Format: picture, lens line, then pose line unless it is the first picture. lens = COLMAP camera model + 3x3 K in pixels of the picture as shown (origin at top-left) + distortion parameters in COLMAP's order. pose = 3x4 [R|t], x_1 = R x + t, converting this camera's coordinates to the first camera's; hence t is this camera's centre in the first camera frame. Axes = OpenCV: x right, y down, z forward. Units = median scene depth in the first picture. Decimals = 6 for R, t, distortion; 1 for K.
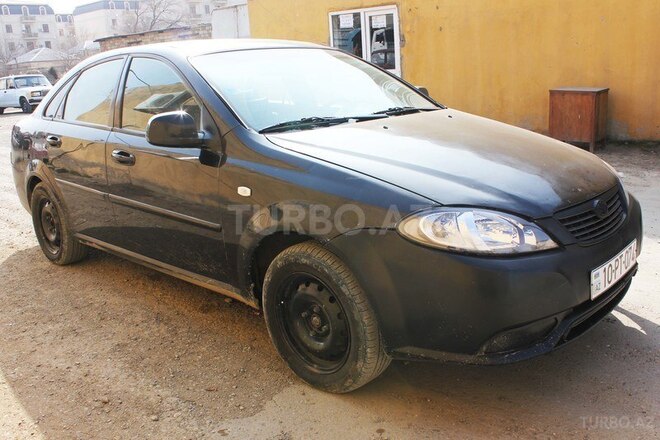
lens RADIAL K [[564.0, 0, 329.8], [0, 564.0, 218.8], [0, 0, 1]] dist [-0.013305, -0.008193]
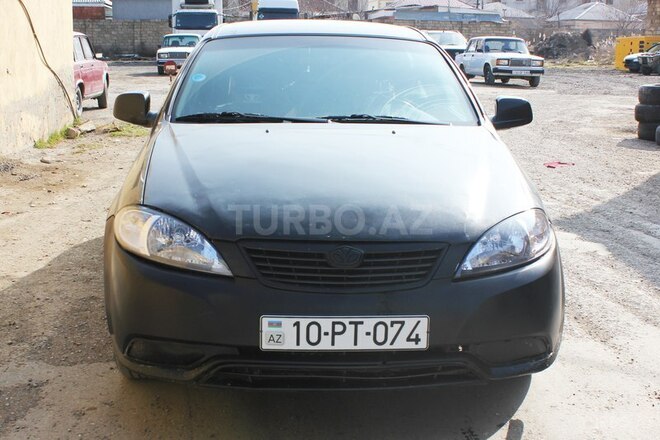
lens RADIAL K [[792.2, 0, 329.9], [0, 792.2, 220.6], [0, 0, 1]] dist [-0.043449, 0.000000]
pose [[0.773253, 0.198259, -0.602306, 1.067795], [-0.217711, 0.975132, 0.041479, -0.103682], [0.595551, 0.099055, 0.797187, 0.047872]]
